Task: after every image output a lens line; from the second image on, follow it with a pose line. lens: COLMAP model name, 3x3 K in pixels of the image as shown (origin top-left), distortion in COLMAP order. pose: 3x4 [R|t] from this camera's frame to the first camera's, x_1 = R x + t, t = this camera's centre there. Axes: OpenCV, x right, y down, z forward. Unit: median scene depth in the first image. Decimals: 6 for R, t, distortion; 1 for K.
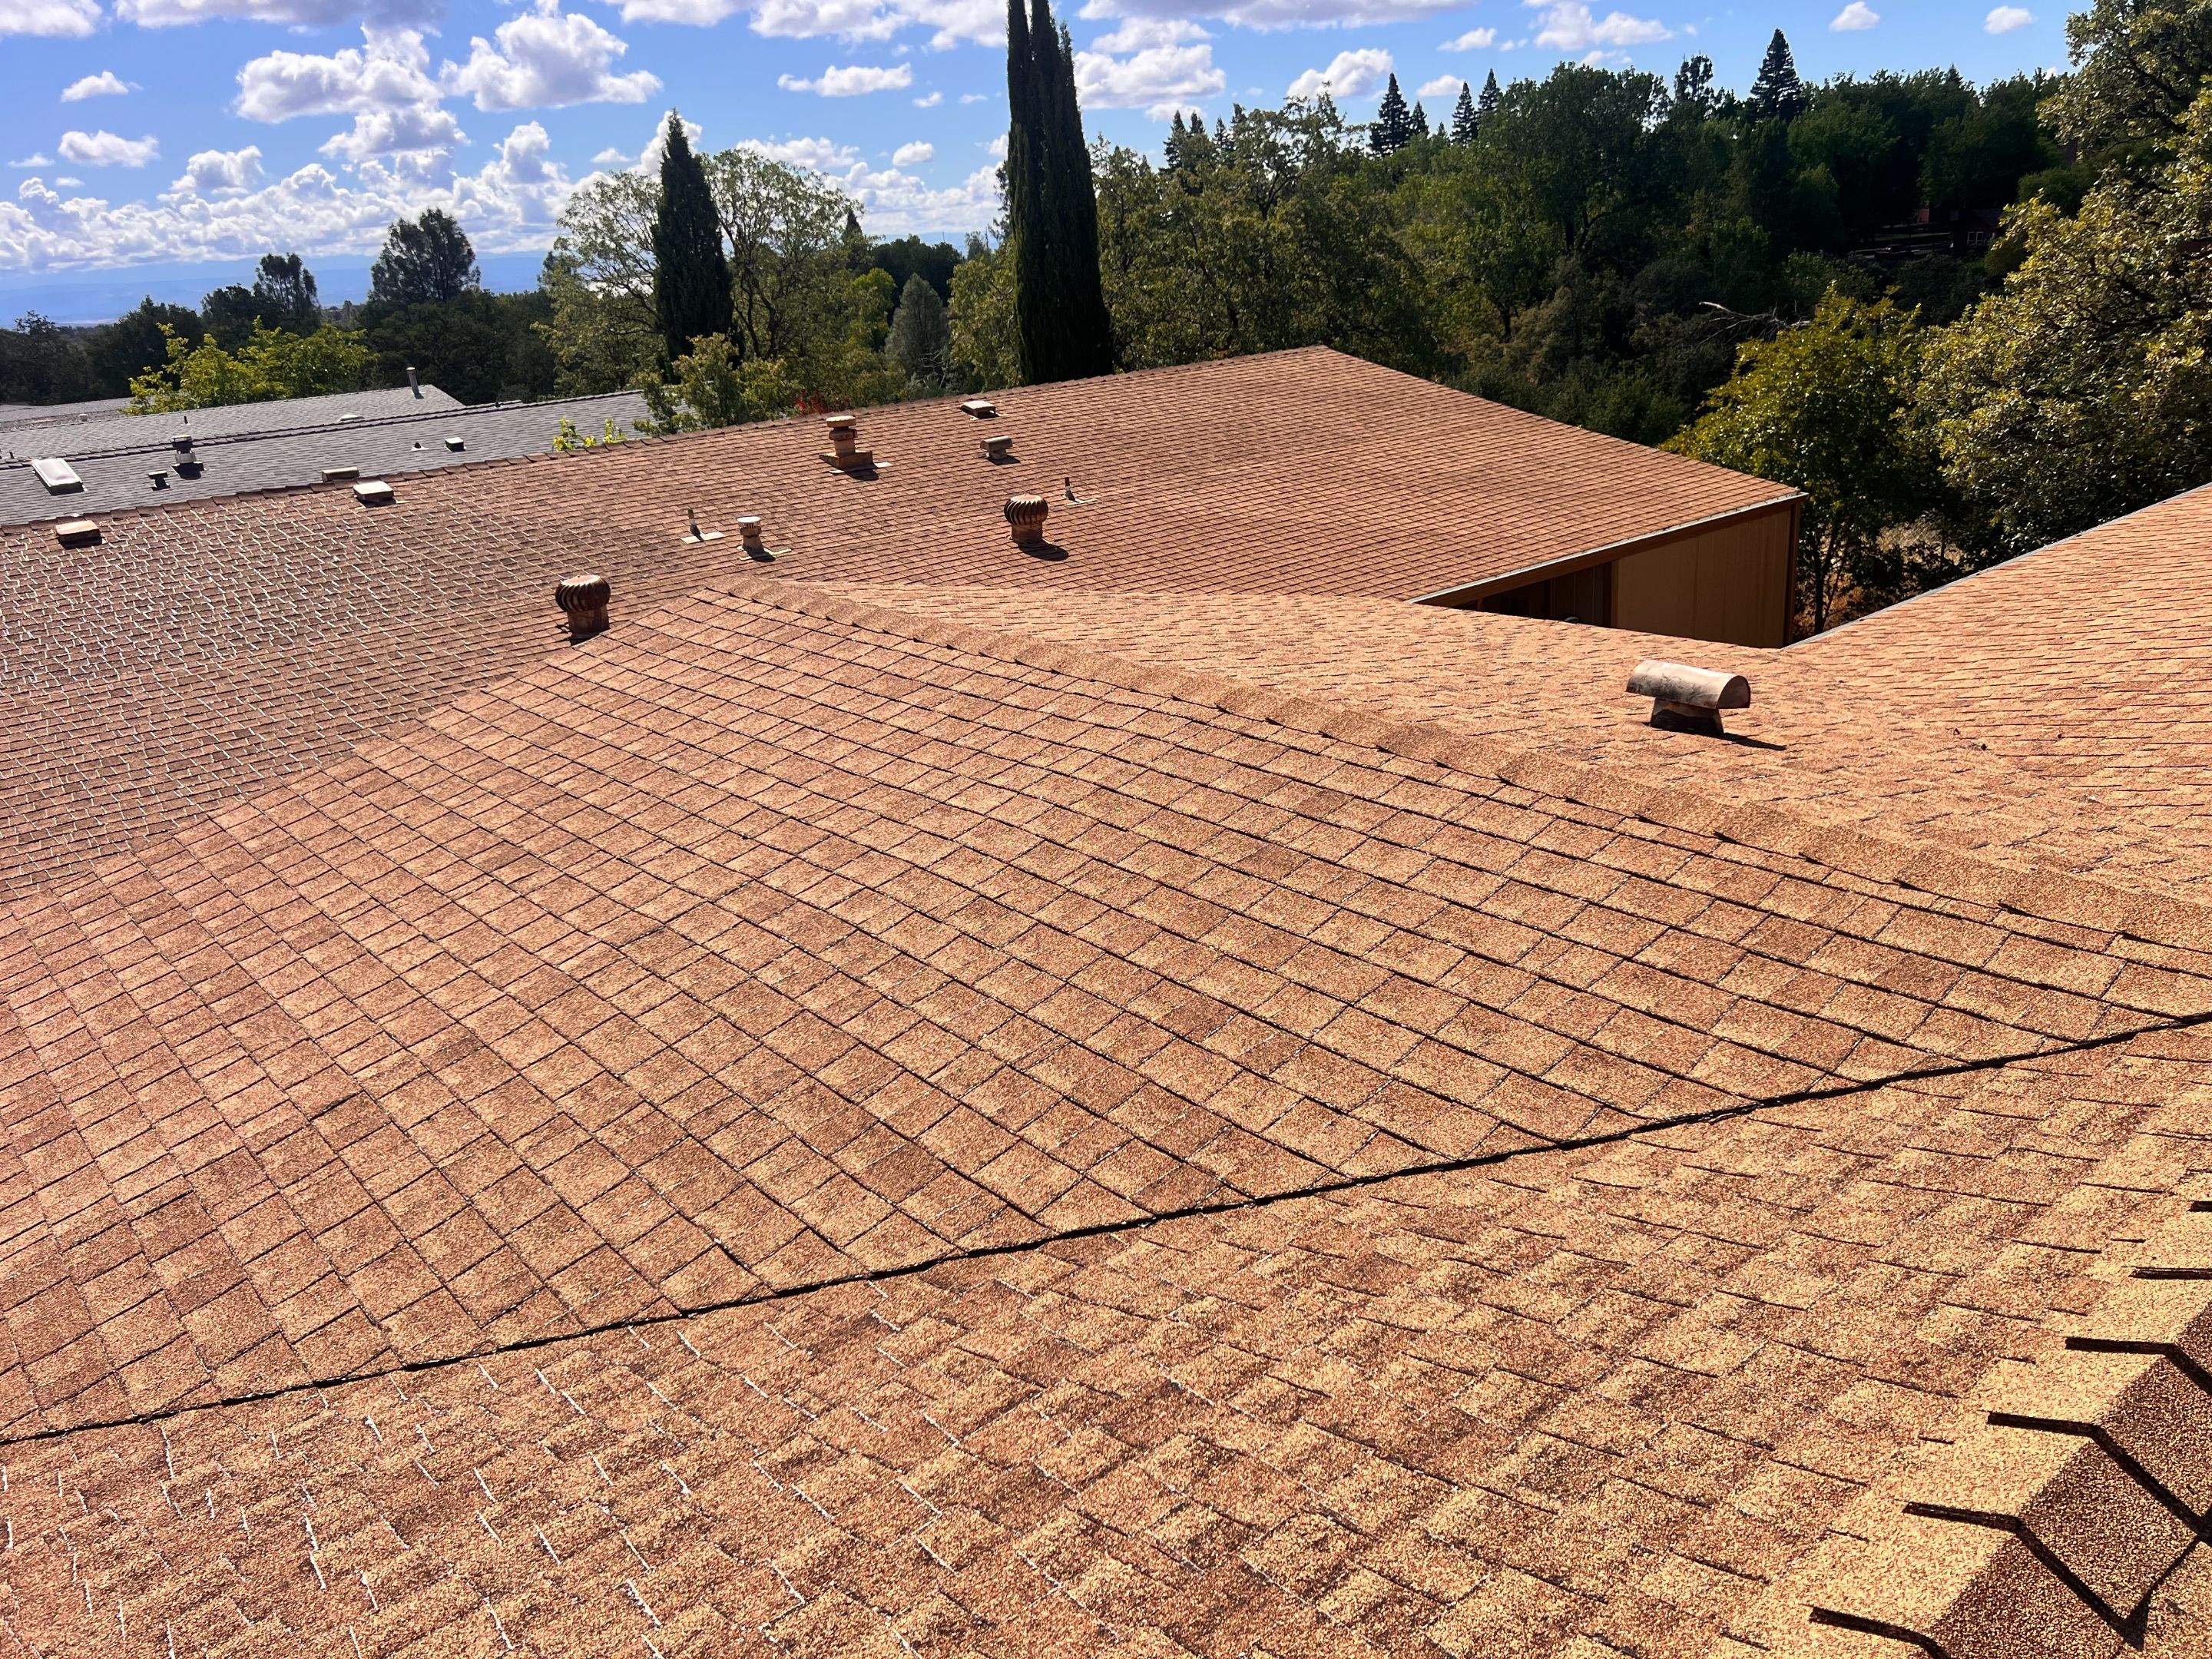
lens RADIAL K [[1643.4, 0, 1111.7], [0, 1643.4, 841.8], [0, 0, 1]] dist [0.052967, -0.063845]
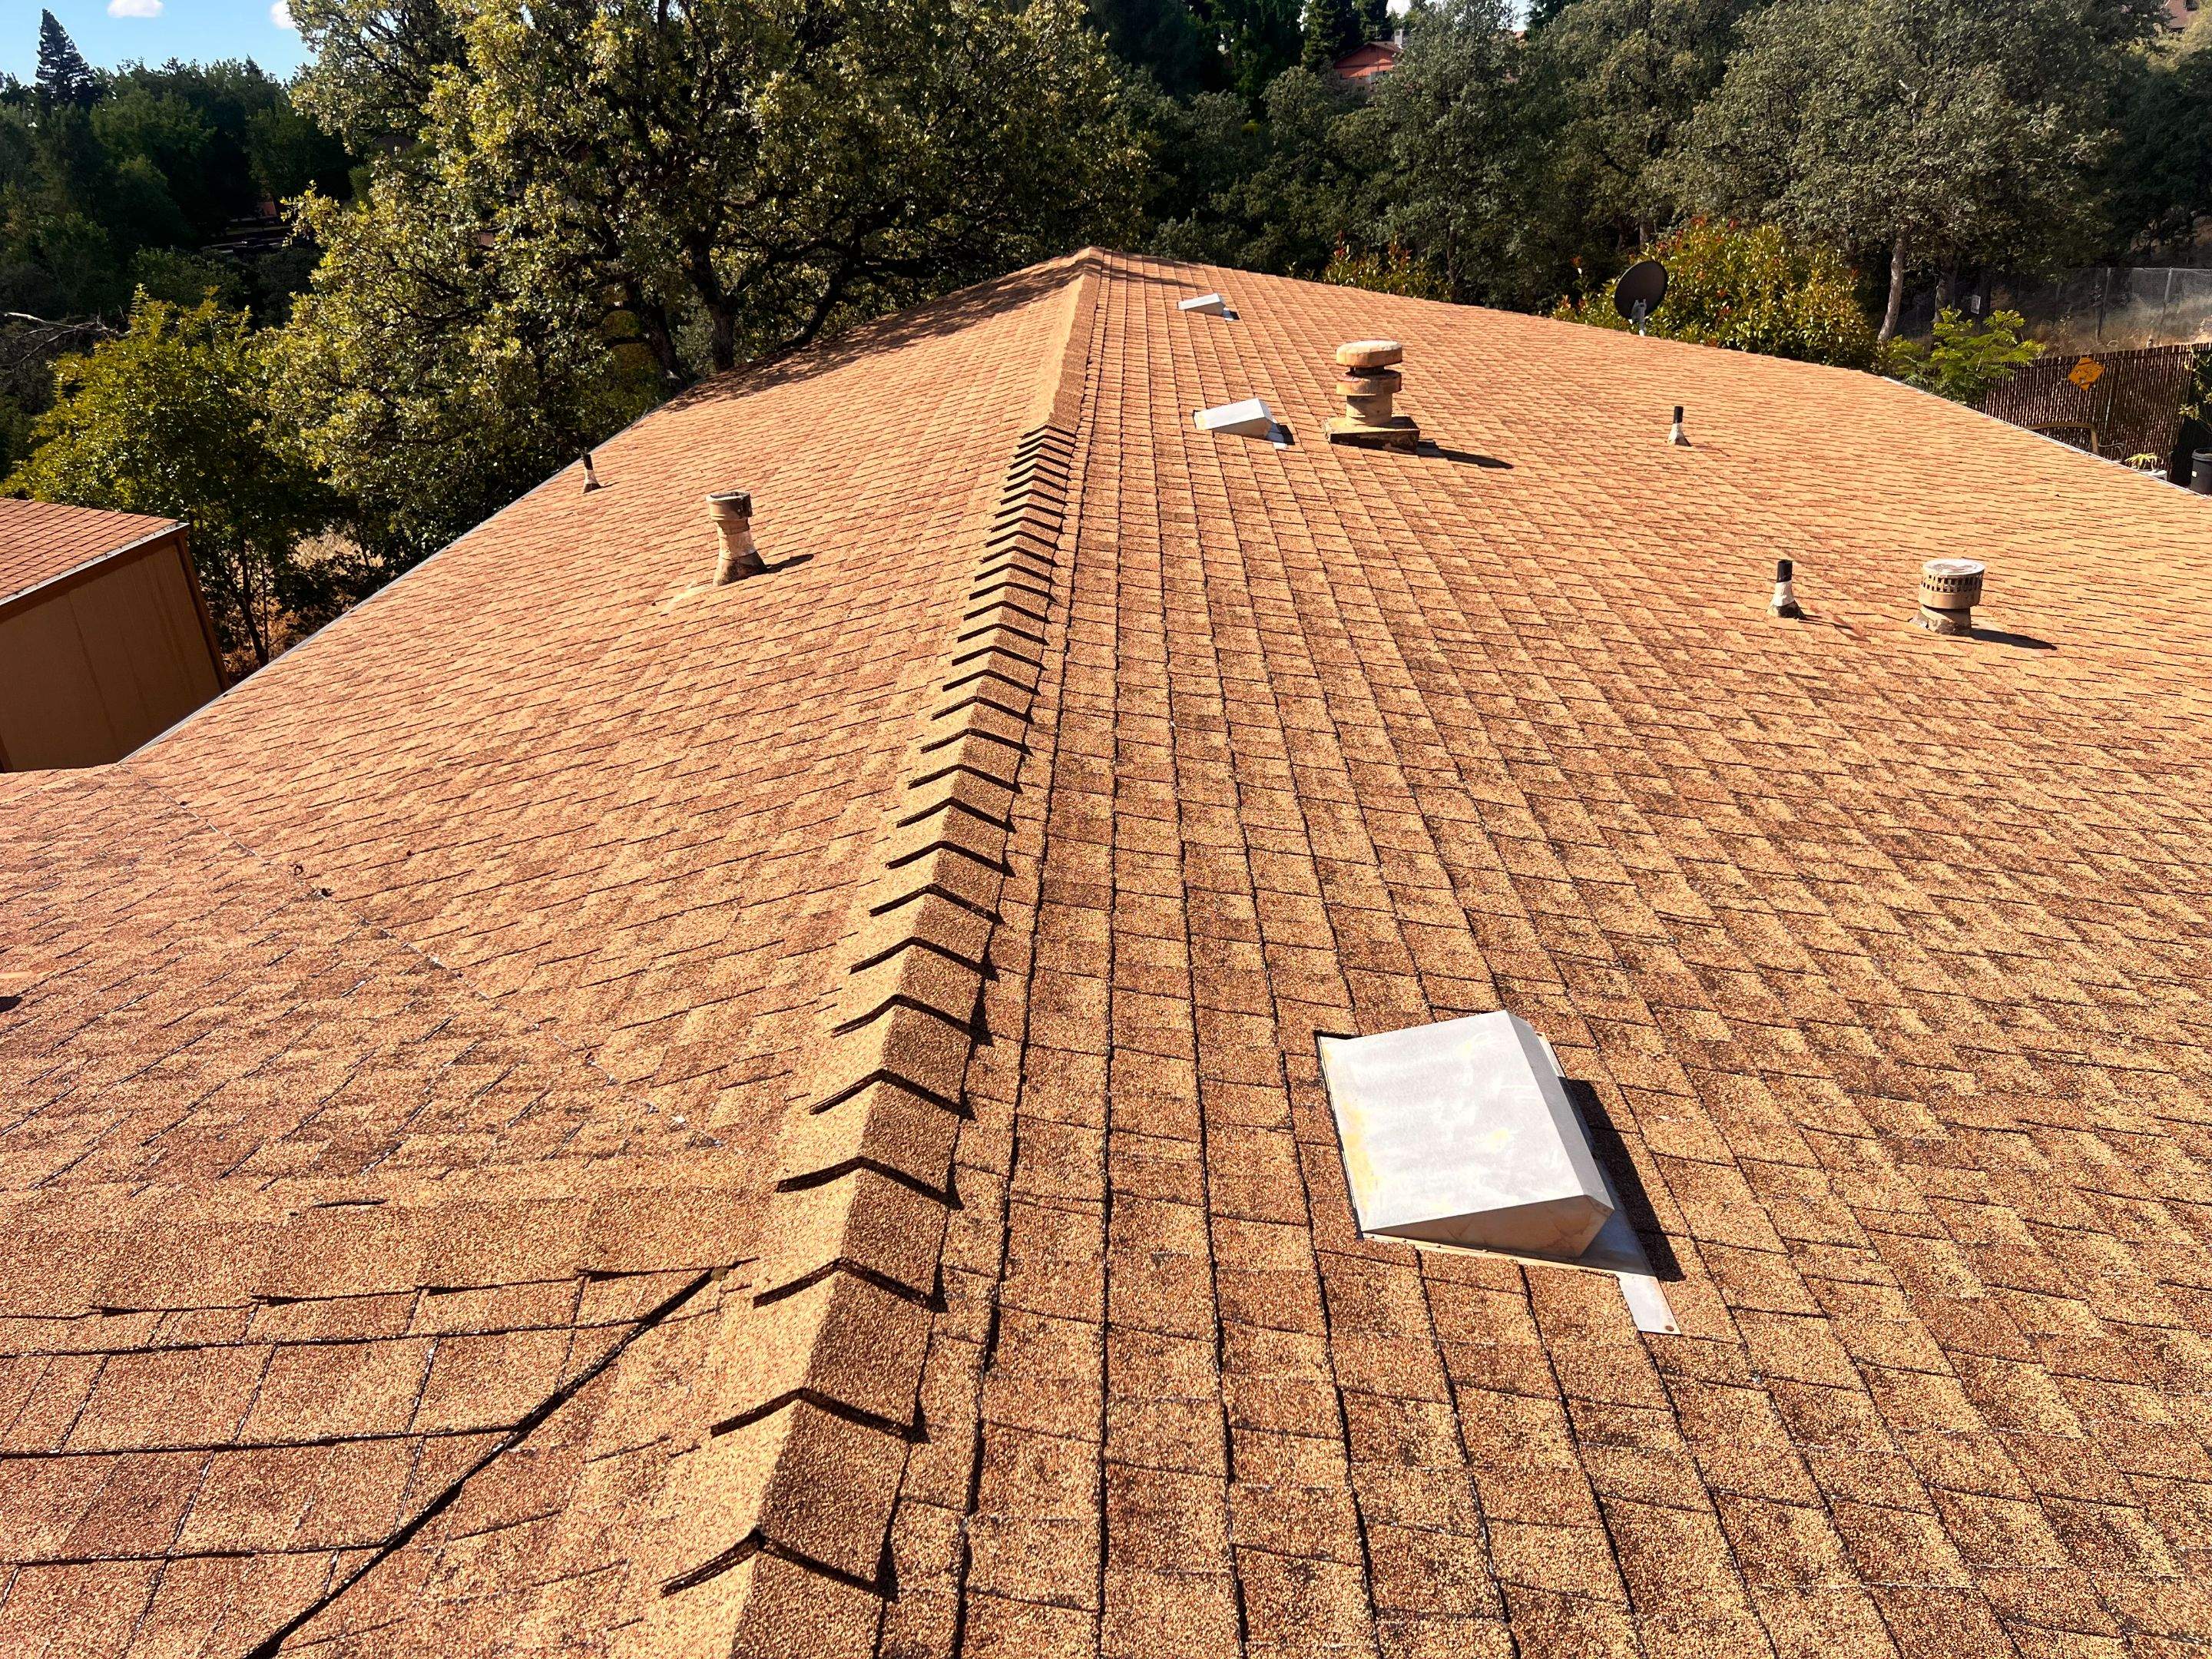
lens RADIAL K [[1643.4, 0, 1094.7], [0, 1643.4, 825.6], [0, 0, 1]] dist [0.052967, -0.063845]
pose [[0.652663, -0.275676, 0.705715, 0.205566], [0.278885, 0.953470, 0.114538, -0.070648], [-0.704453, 0.122059, 0.699177, 0.179763]]
